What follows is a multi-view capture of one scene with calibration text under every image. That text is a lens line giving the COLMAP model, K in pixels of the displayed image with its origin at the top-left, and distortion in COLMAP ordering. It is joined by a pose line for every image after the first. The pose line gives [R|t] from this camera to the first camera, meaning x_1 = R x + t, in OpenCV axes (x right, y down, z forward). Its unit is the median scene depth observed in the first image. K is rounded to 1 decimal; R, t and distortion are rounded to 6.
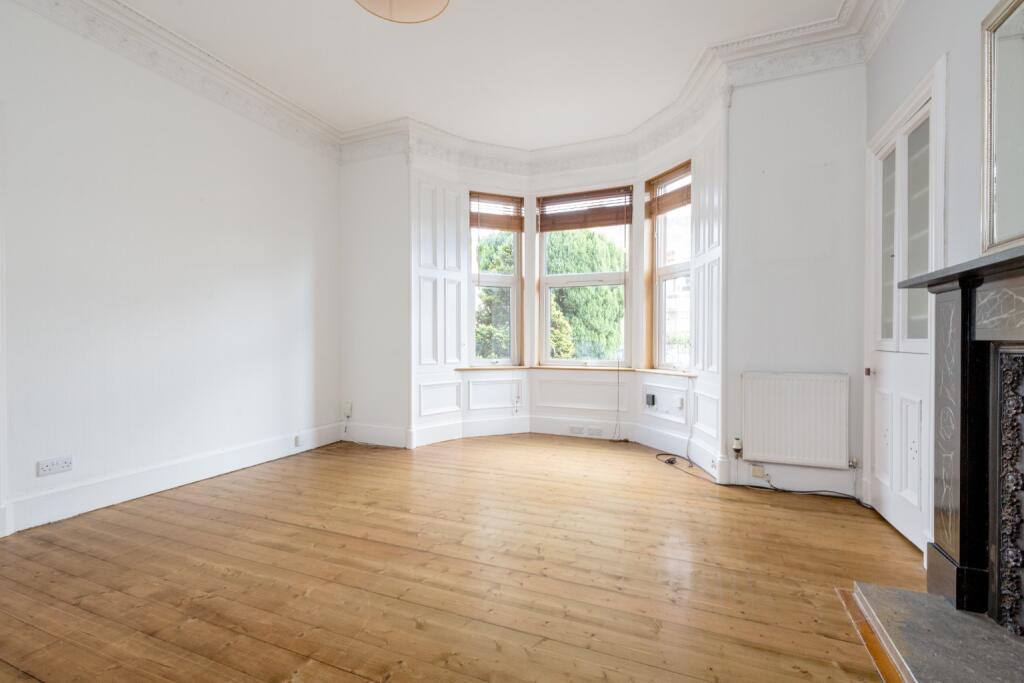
lens RADIAL K [[460.9, 0, 510.9], [0, 460.9, 341.0], [0, 0, 1]] dist [0.000448, 0.000086]
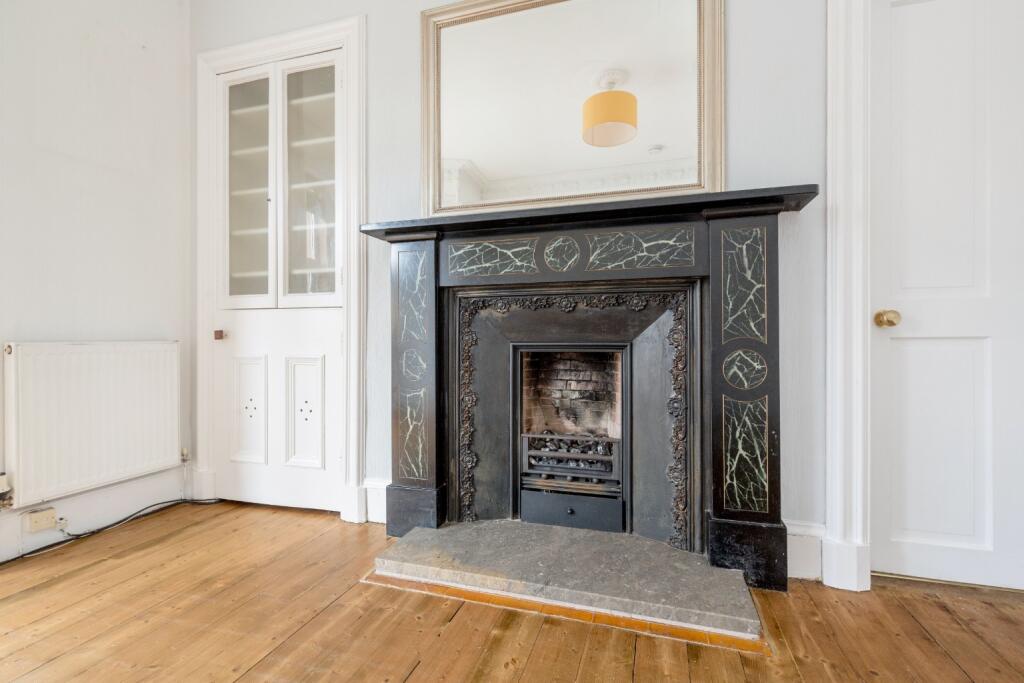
lens RADIAL K [[460.9, 0, 512.7], [0, 460.9, 338.3], [0, 0, 1]] dist [0.000448, 0.000086]
pose [[-0.100505, 0.002197, 0.994934, -0.100981], [0.007799, 0.999969, -0.001421, 0.085390], [-0.994906, 0.007616, -0.100519, 0.619460]]
